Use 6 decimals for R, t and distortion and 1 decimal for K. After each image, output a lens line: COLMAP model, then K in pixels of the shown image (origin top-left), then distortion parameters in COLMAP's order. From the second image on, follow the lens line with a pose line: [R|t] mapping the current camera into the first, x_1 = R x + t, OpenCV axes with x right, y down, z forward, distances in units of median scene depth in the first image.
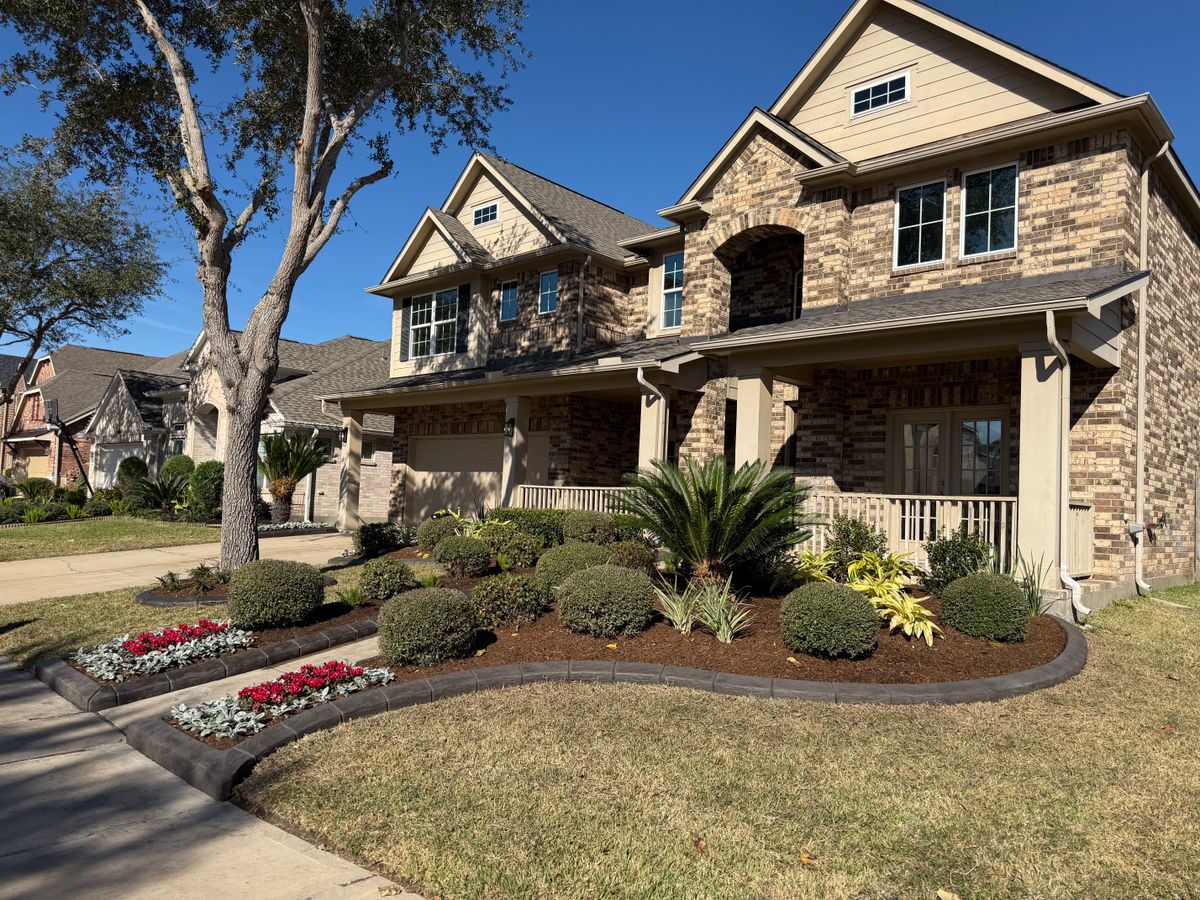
lens RADIAL K [[841.9, 0, 591.5], [0, 841.9, 464.4], [0, 0, 1]] dist [0.043777, -0.043659]
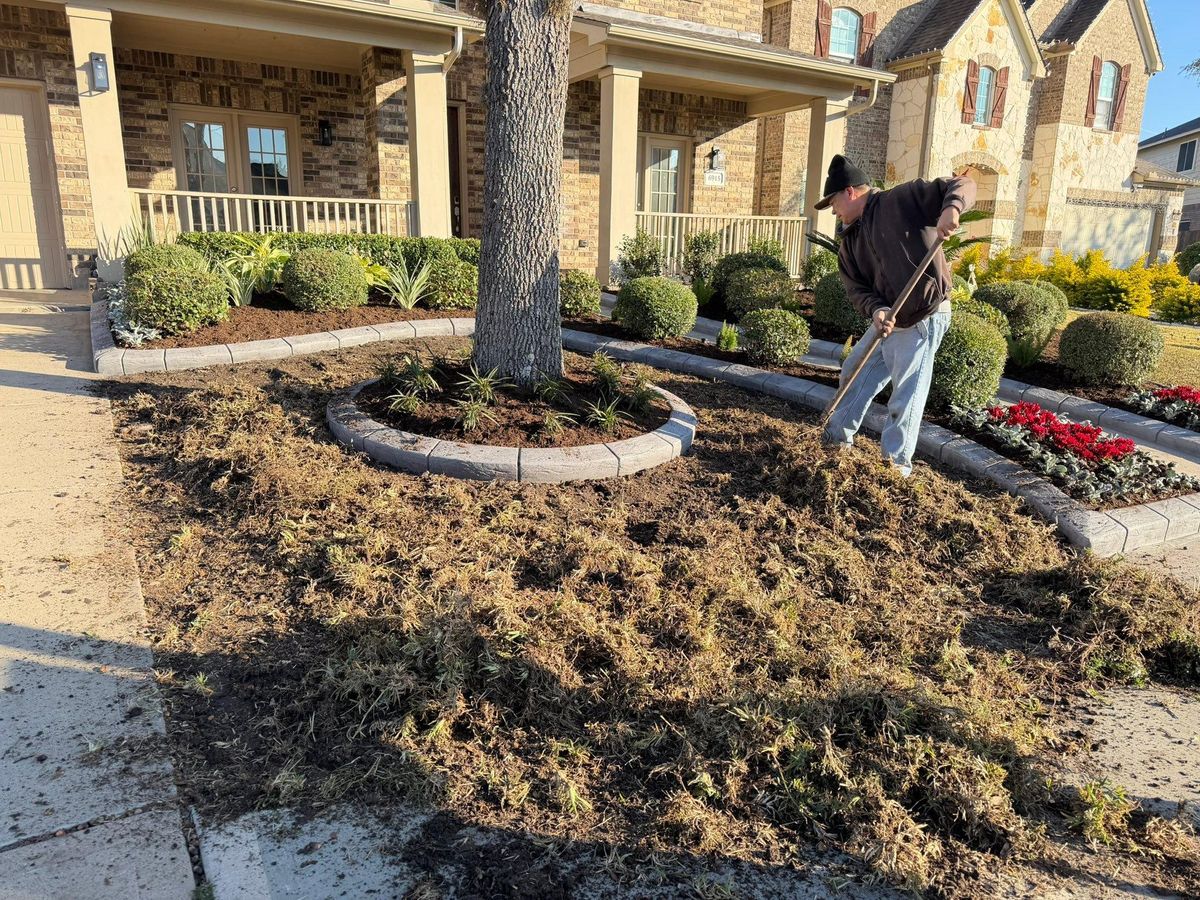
lens RADIAL K [[853.0, 0, 596.2], [0, 853.0, 458.2], [0, 0, 1]] dist [0.010635, -0.007316]
pose [[0.267507, -0.263196, 0.926913, -0.625626], [-0.046706, 0.957299, 0.285303, 0.020944], [-0.962423, -0.119613, 0.243791, 0.608792]]
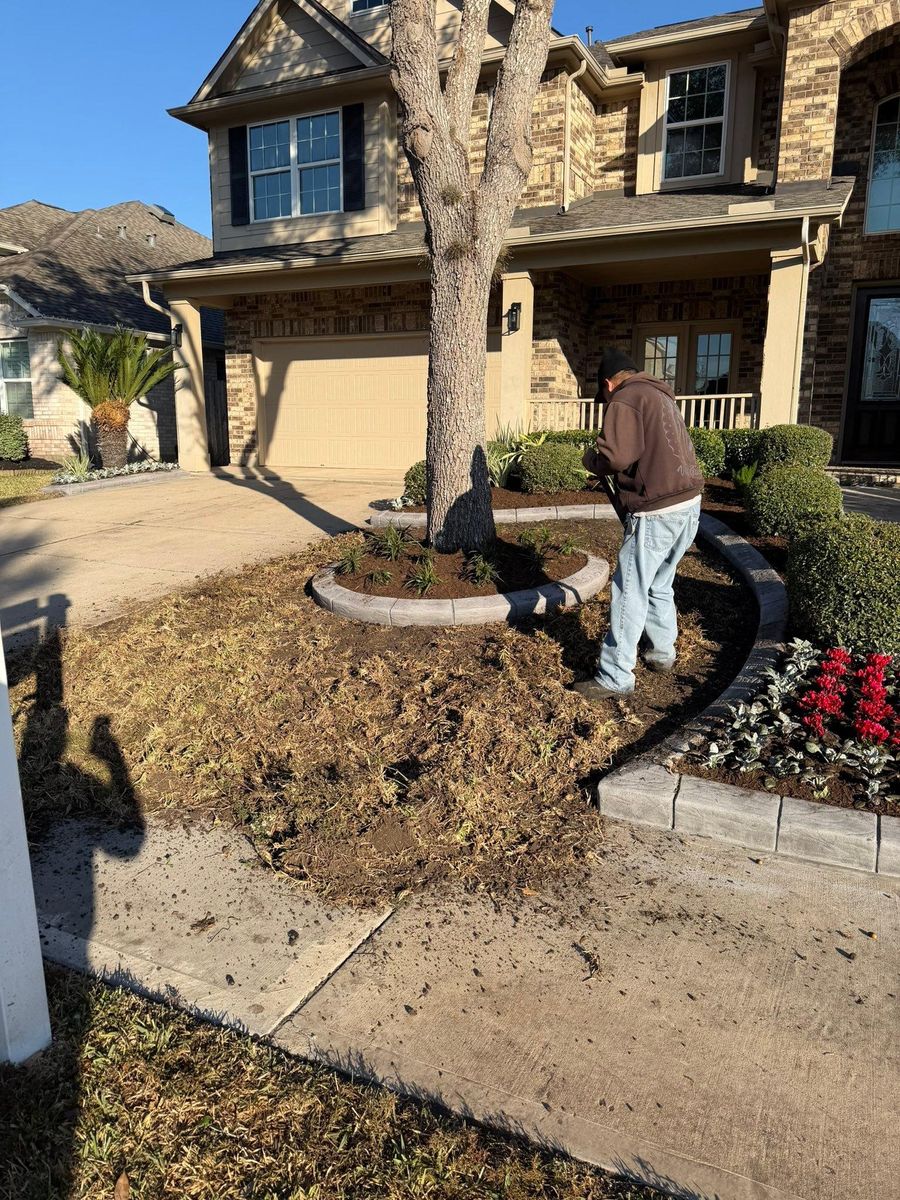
lens RADIAL K [[841.9, 0, 441.8], [0, 841.9, 592.5], [0, 0, 1]] dist [0.043777, -0.043659]
pose [[0.946539, -0.098214, 0.307275, -0.442066], [0.023178, 0.970771, 0.238887, 0.011820], [-0.321756, -0.218994, 0.921149, 0.340529]]
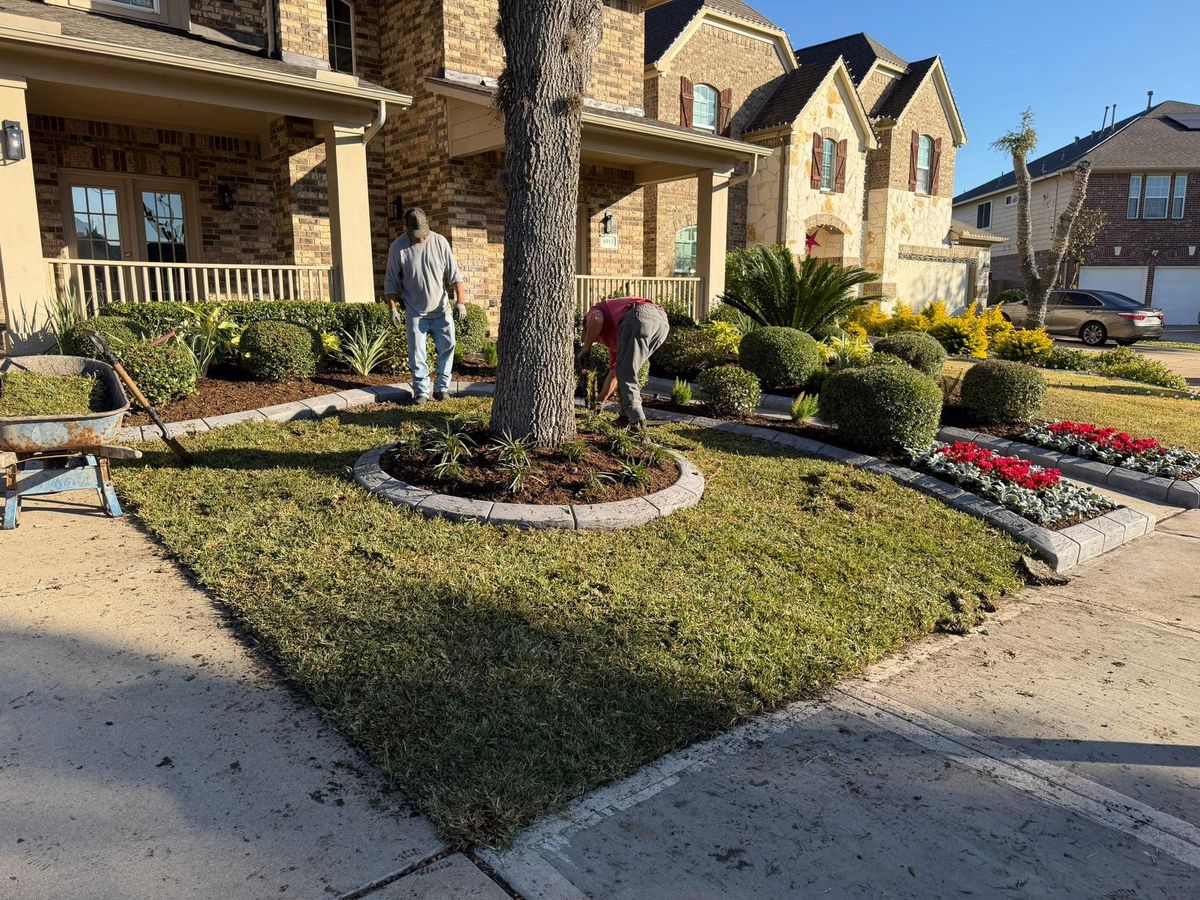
lens RADIAL K [[851.9, 0, 600.0], [0, 851.9, 456.8], [0, 0, 1]] dist [0.026598, -0.032474]
pose [[0.087701, -0.216223, 0.972397, -0.662784], [-0.039543, 0.974633, 0.220287, 0.014598], [-0.995362, -0.057770, 0.076927, 0.670808]]
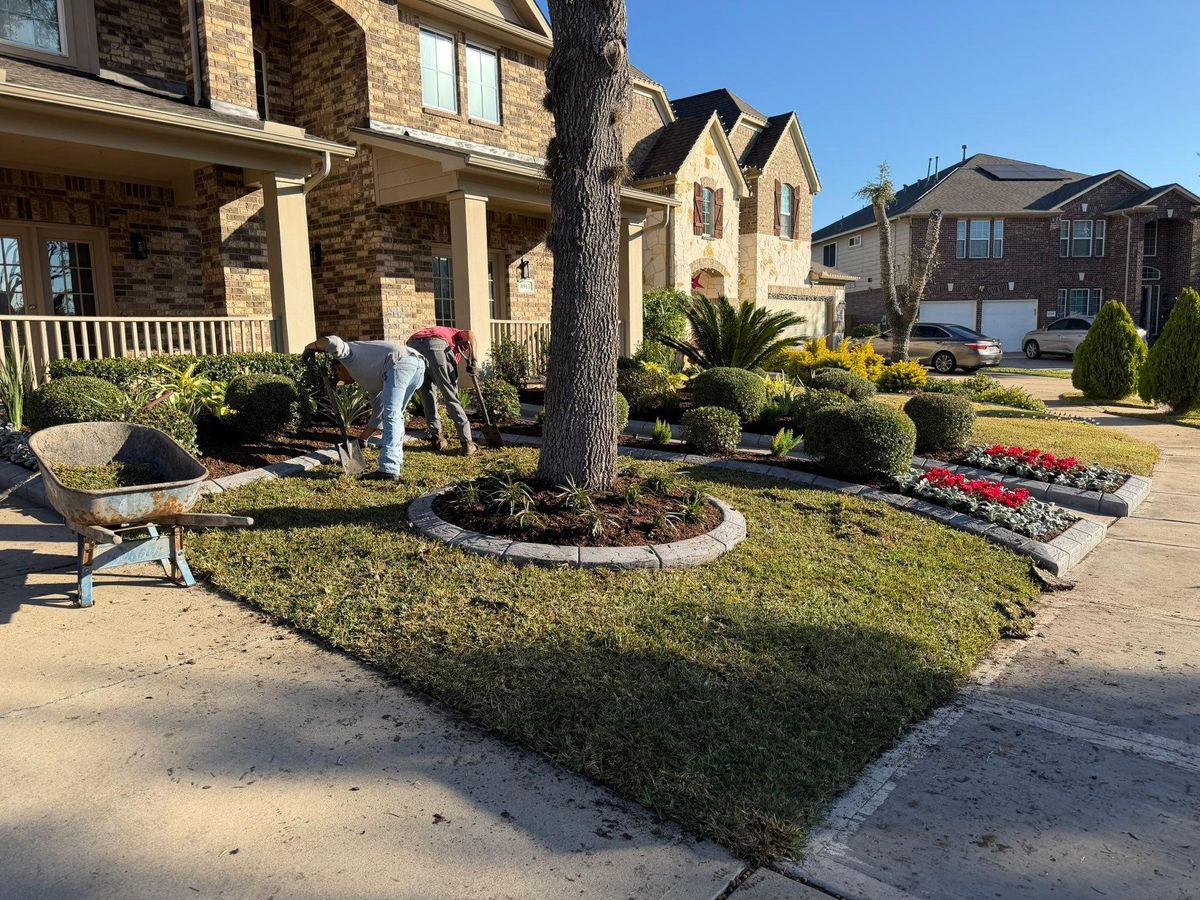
lens RADIAL K [[847.6, 0, 598.9], [0, 847.6, 457.4], [0, 0, 1]] dist [0.030457, -0.033544]
pose [[-0.082565, -0.176279, 0.980871, -0.679697], [-0.026113, 0.984277, 0.174693, 0.010134], [-0.996244, -0.011190, -0.085870, 0.752559]]
